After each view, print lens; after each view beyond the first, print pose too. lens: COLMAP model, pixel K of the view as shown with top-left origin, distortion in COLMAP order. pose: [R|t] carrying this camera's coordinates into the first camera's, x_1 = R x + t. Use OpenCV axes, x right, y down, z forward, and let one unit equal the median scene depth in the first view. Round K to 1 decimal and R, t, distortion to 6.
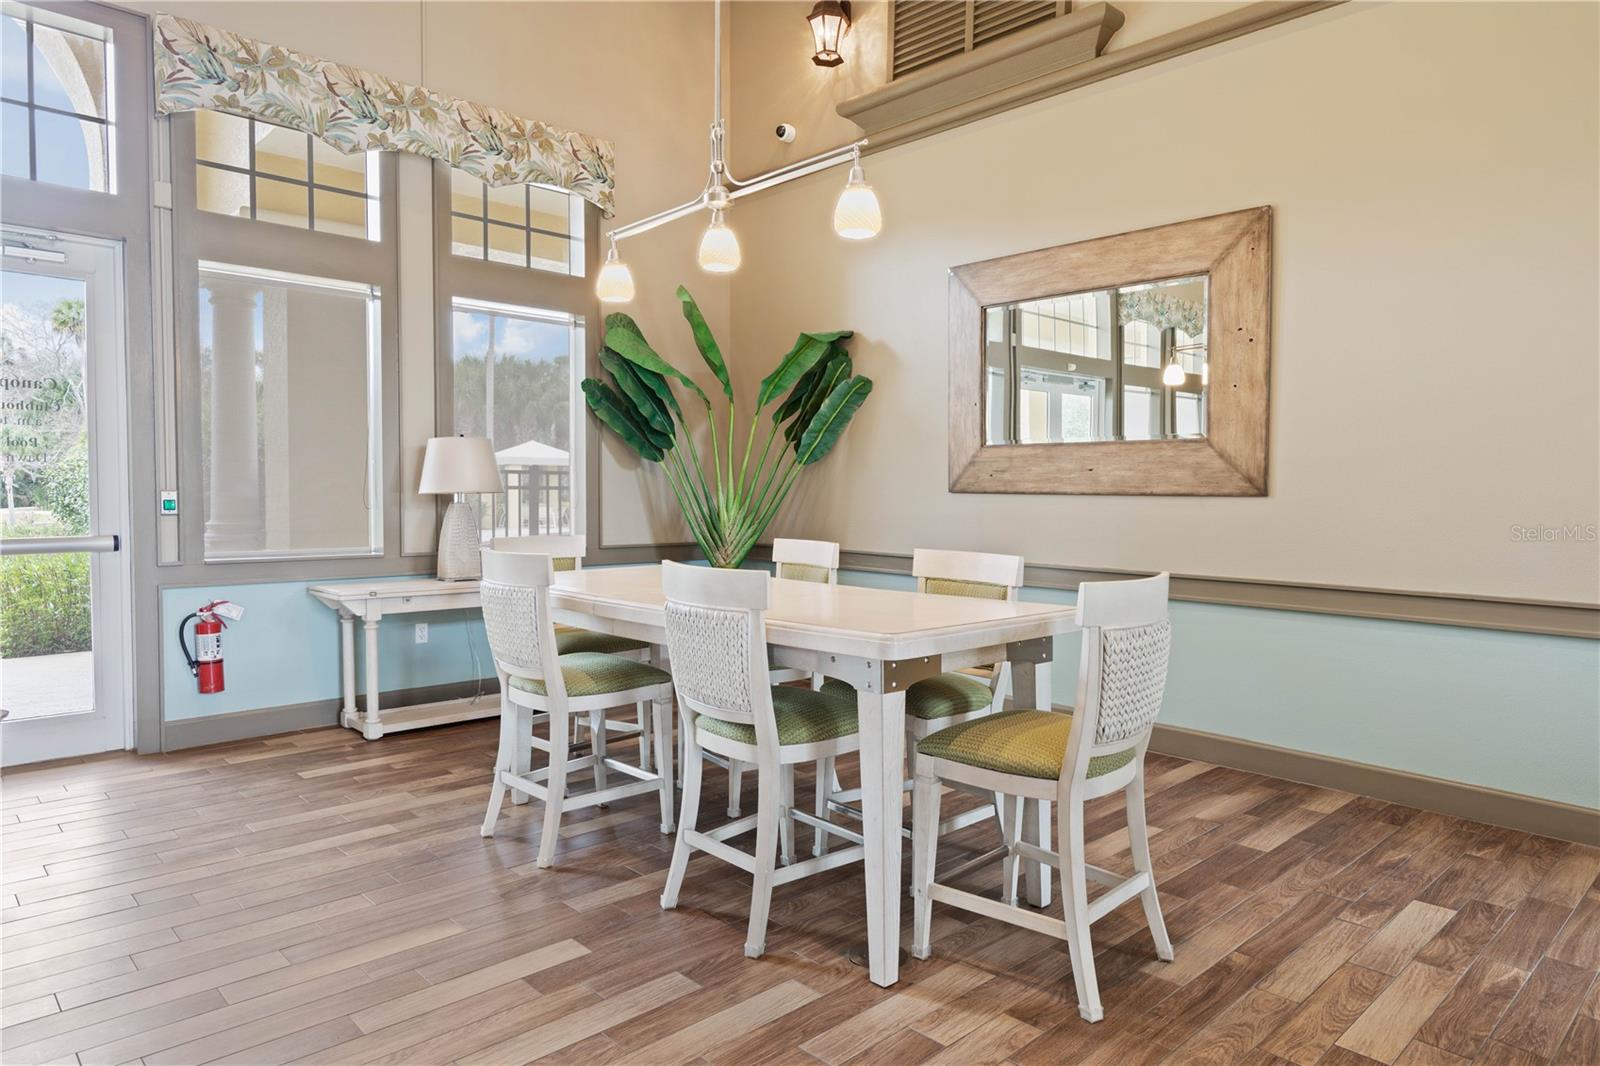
lens RADIAL K [[1012.5, 0, 800.0], [0, 1012.5, 533.0], [0, 0, 1]] dist [-0.007447, -0.001094]
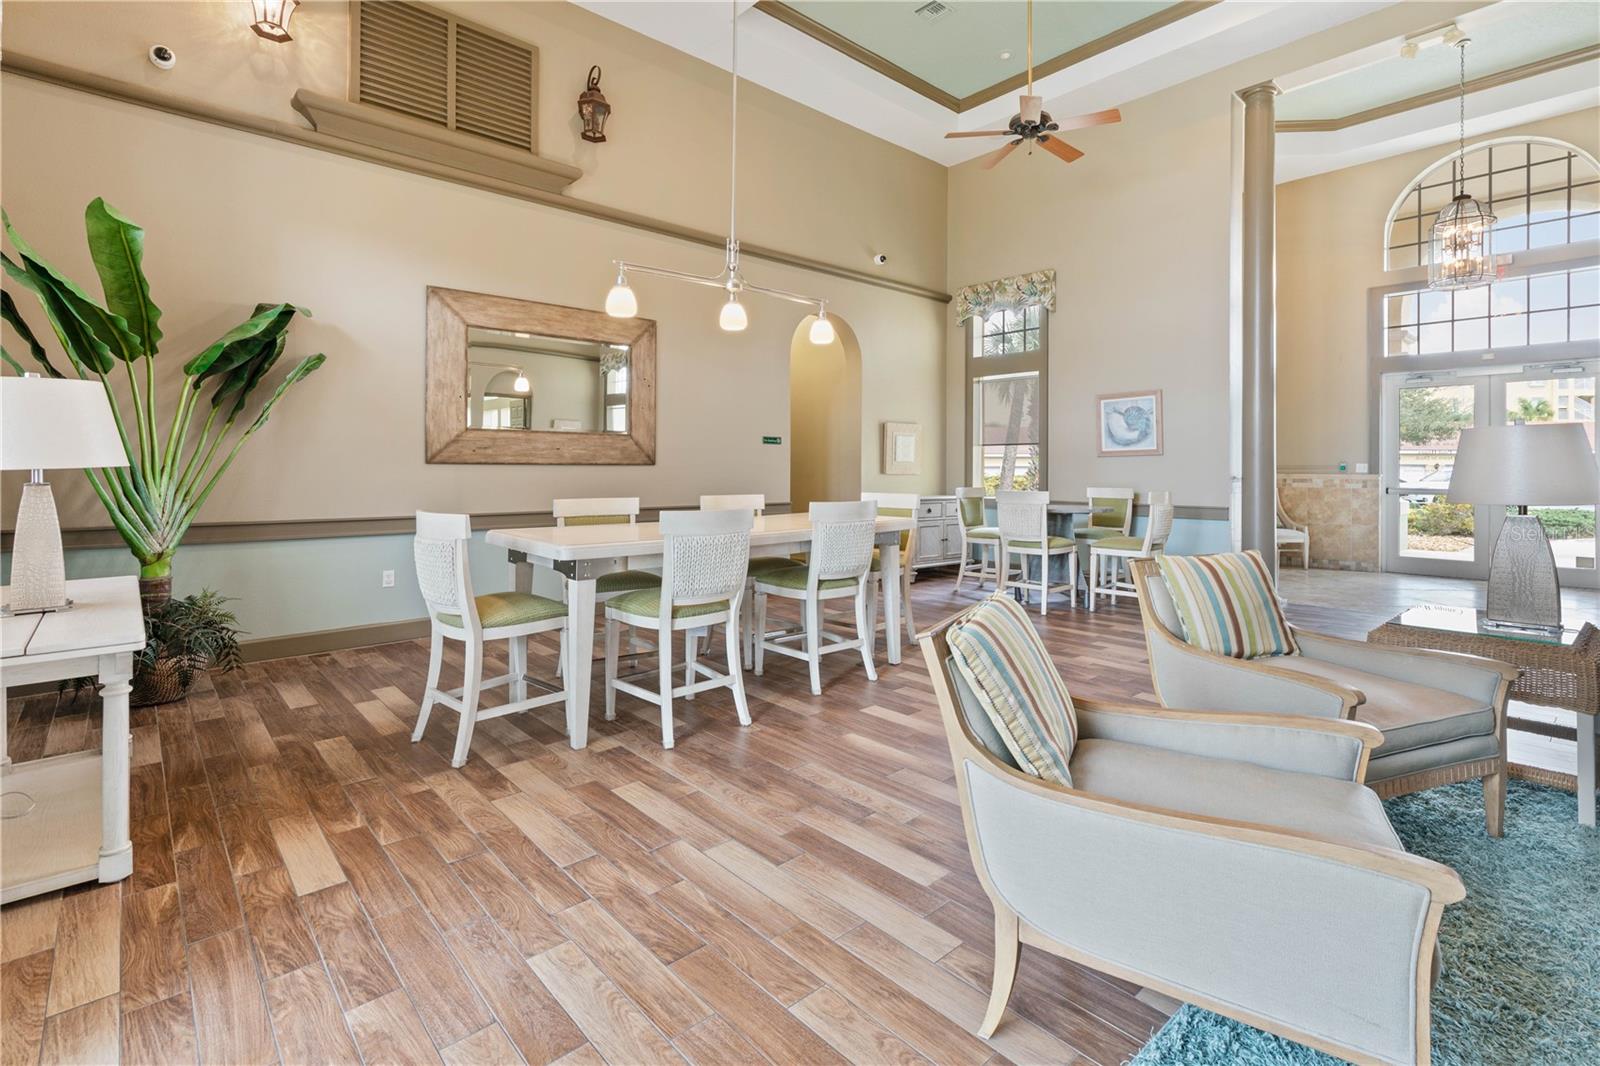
lens RADIAL K [[744.7, 0, 800.0], [0, 744.7, 459.4], [0, 0, 1]] dist [0.009830, -0.000168]
pose [[0.031460, 0.002942, 0.999501, -0.951858], [0.039524, 0.999210, -0.004185, -0.028356], [-0.998723, 0.039636, 0.031319, 0.637754]]
